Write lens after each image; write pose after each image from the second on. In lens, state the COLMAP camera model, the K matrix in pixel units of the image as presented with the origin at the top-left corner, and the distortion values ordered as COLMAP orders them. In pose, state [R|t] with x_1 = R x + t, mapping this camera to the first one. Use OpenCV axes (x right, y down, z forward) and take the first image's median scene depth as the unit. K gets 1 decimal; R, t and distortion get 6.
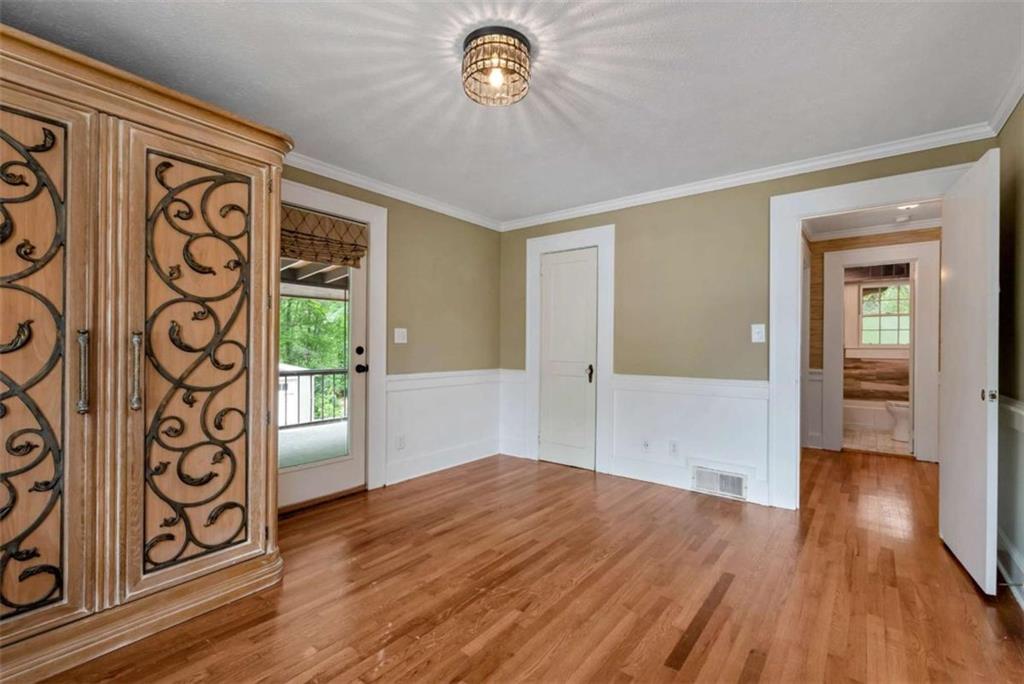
lens RADIAL K [[453.4, 0, 512.0], [0, 453.4, 342.0], [0, 0, 1]] dist [0.028537, -0.000221]
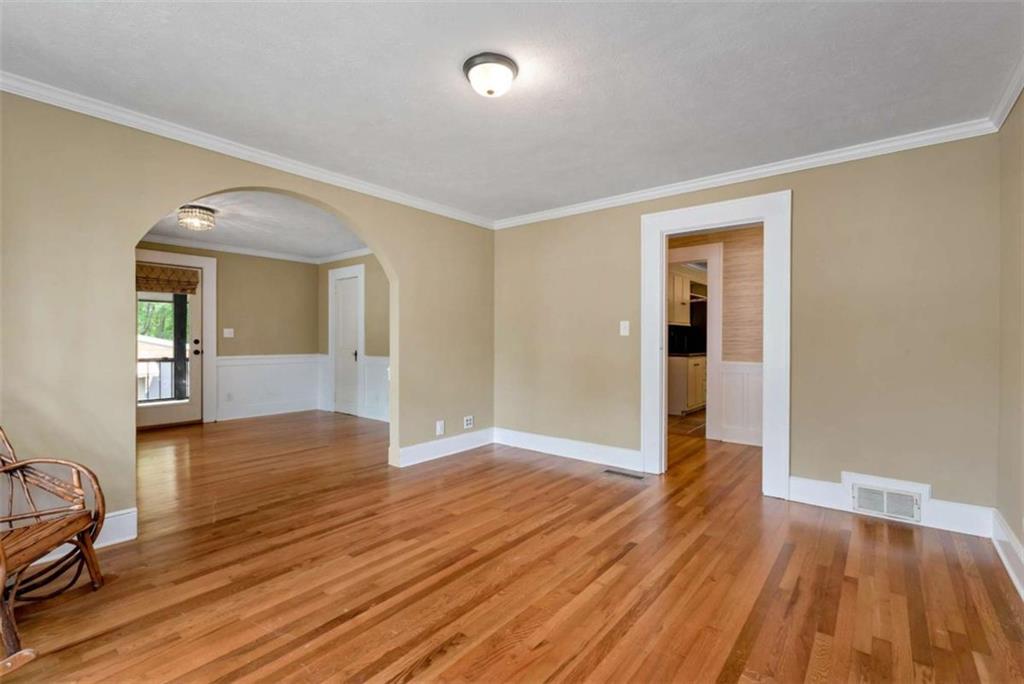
lens RADIAL K [[446.9, 0, 512.0], [0, 446.9, 342.0], [0, 0, 1]] dist [0.000400, -0.000228]
pose [[0.999824, -0.004328, -0.018278, 0.778394], [0.004575, 0.999898, 0.013503, 0.001632], [0.018218, -0.013585, 0.999742, -0.589753]]
